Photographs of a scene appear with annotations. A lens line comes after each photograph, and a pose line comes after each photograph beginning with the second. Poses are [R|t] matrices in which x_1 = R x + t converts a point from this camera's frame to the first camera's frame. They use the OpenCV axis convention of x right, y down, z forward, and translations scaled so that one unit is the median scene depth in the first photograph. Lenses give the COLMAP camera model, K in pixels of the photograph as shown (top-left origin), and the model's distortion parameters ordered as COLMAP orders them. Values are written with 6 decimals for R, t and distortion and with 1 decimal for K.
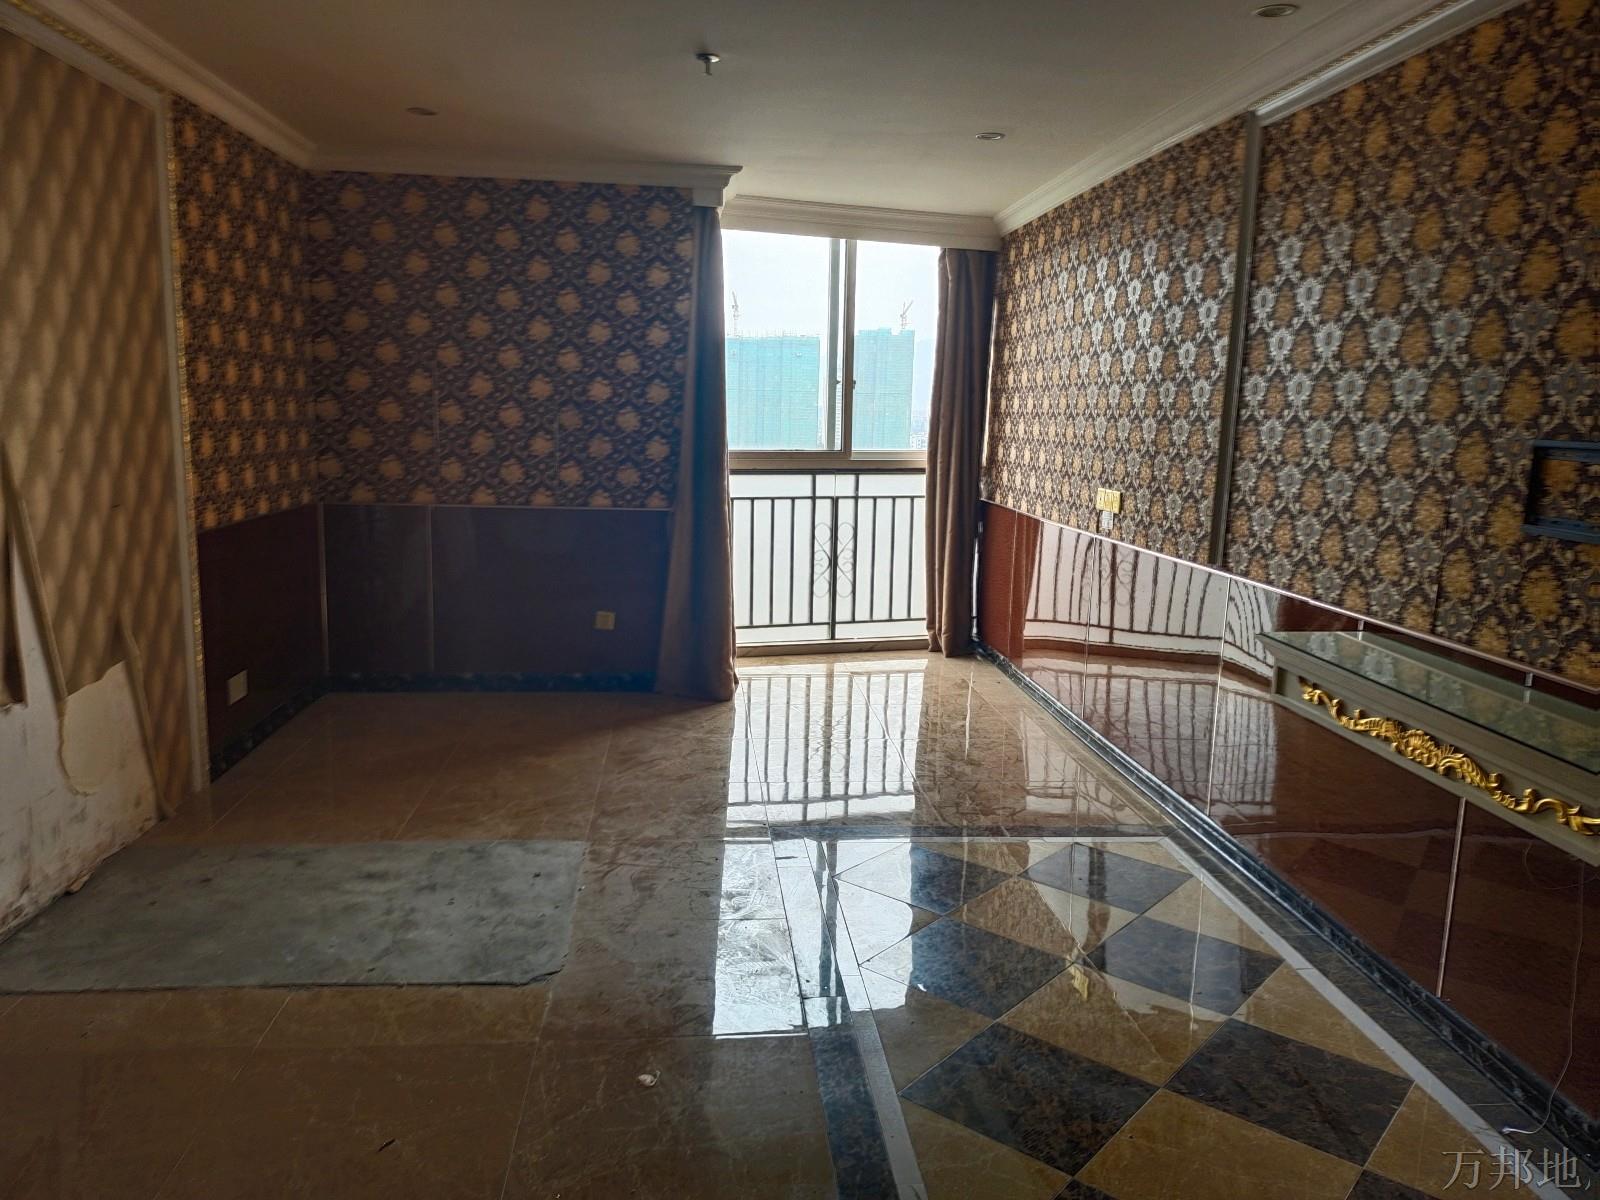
lens RADIAL K [[1149.6, 0, 808.1], [0, 1149.6, 609.4], [0, 0, 1]] dist [0.028333, -0.038324]
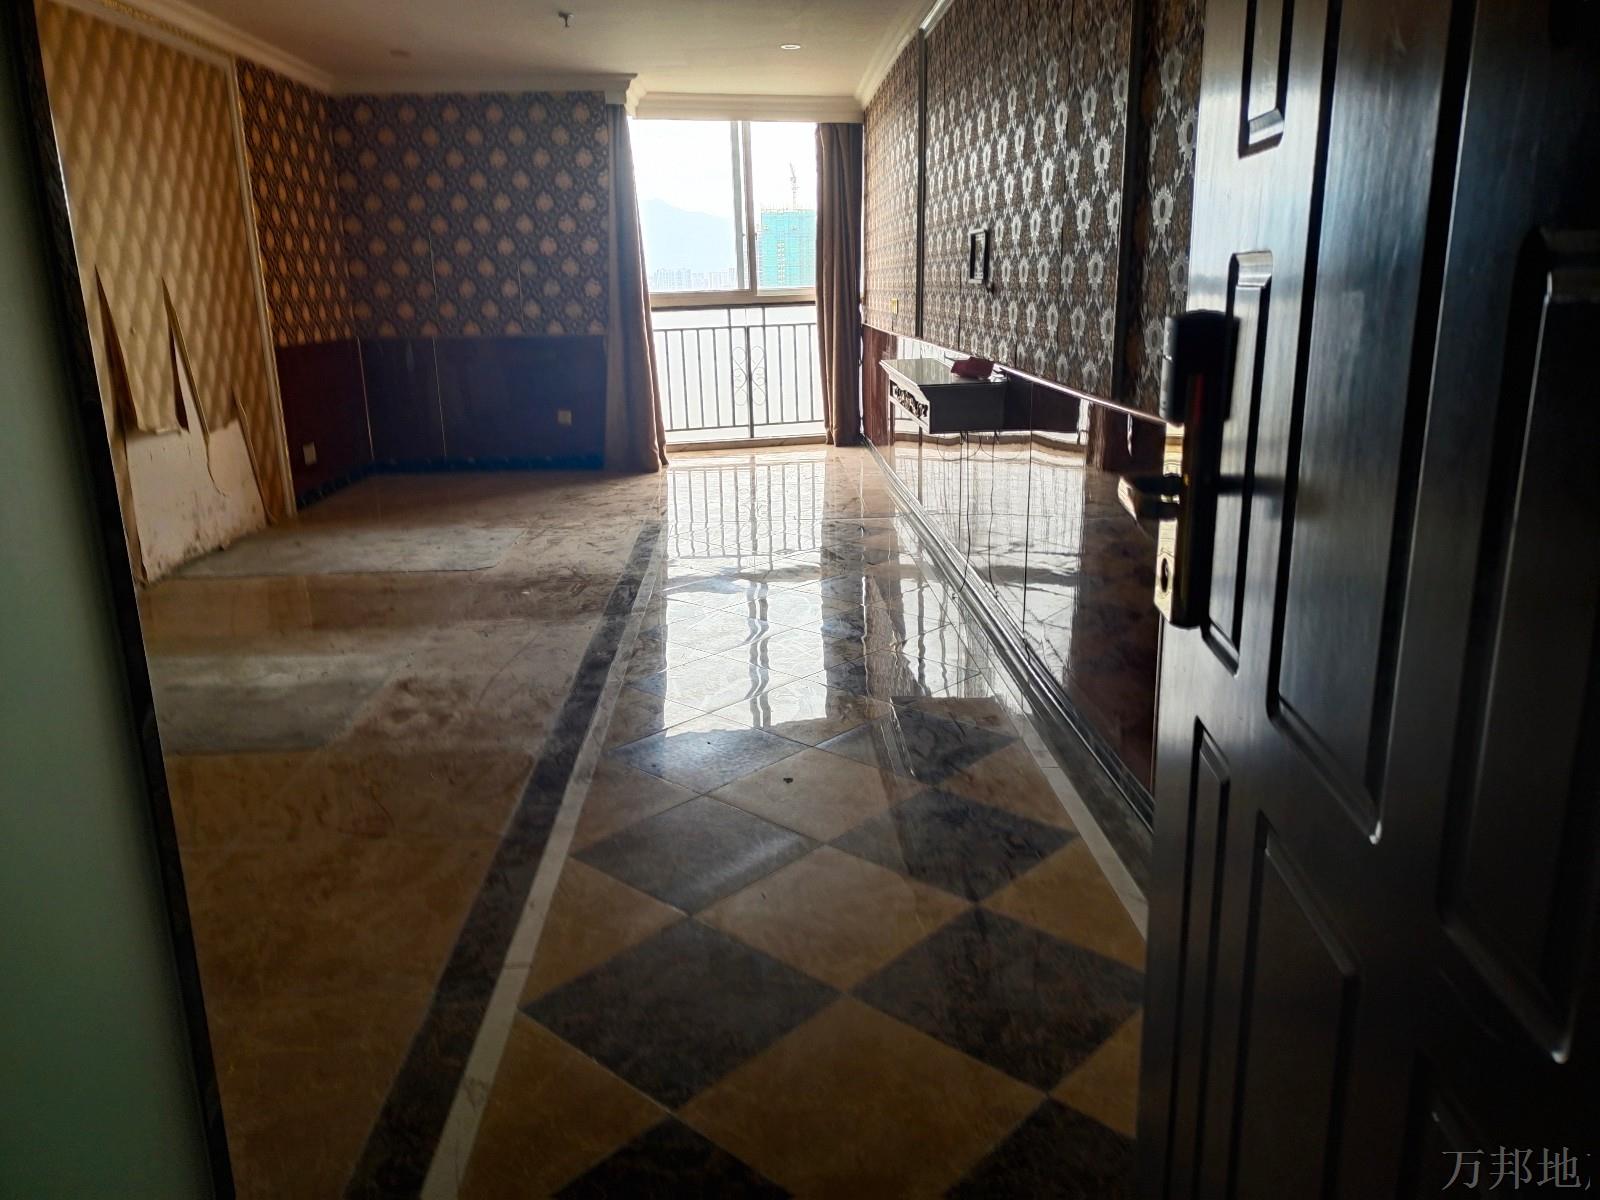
lens RADIAL K [[1149.6, 0, 812.2], [0, 1149.6, 613.8], [0, 0, 1]] dist [0.028333, -0.038324]
pose [[0.997591, -0.029282, -0.062888, 0.183574], [0.035657, 0.994066, 0.102766, 0.102868], [0.059505, -0.104761, 0.992716, -0.353973]]
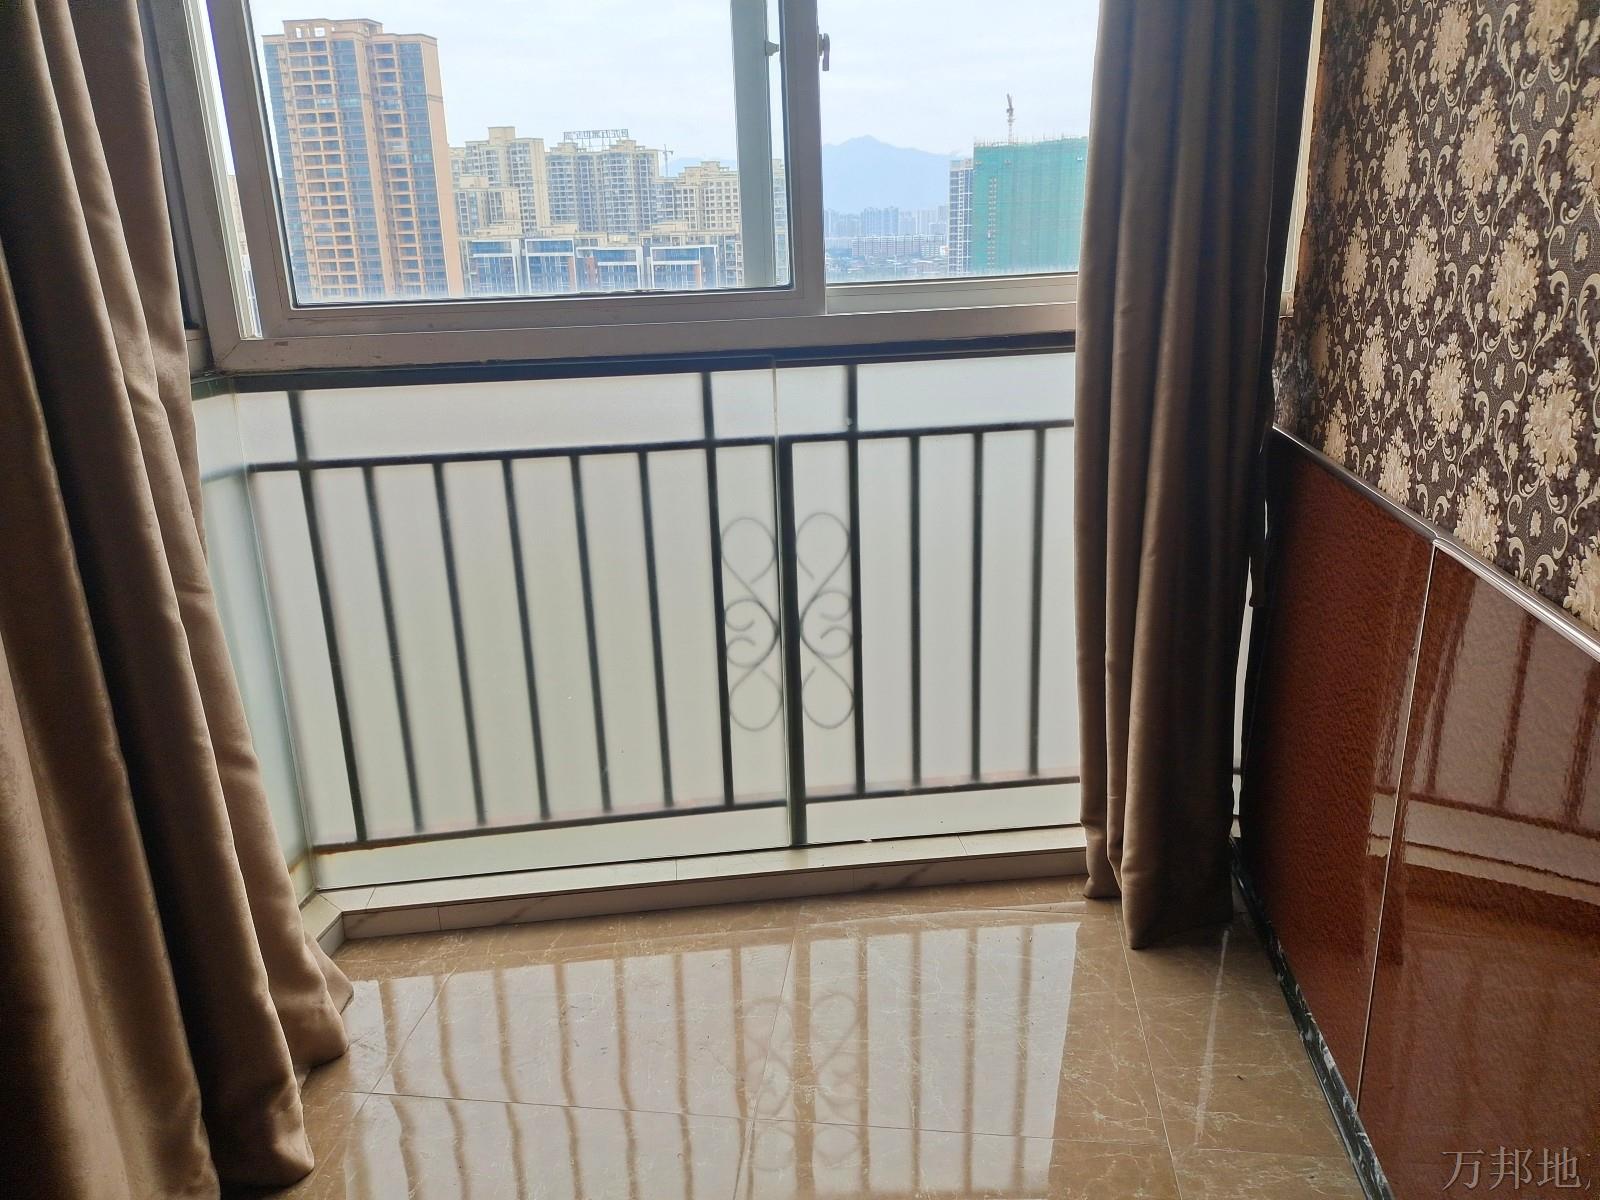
lens RADIAL K [[1149.6, 0, 787.2], [0, 1149.6, 607.5], [0, 0, 1]] dist [0.028333, -0.038324]
pose [[0.968373, 0.019925, -0.248711, 0.114439], [0.015883, 0.989862, 0.141143, -0.103968], [0.249002, -0.140629, 0.958239, 0.741815]]
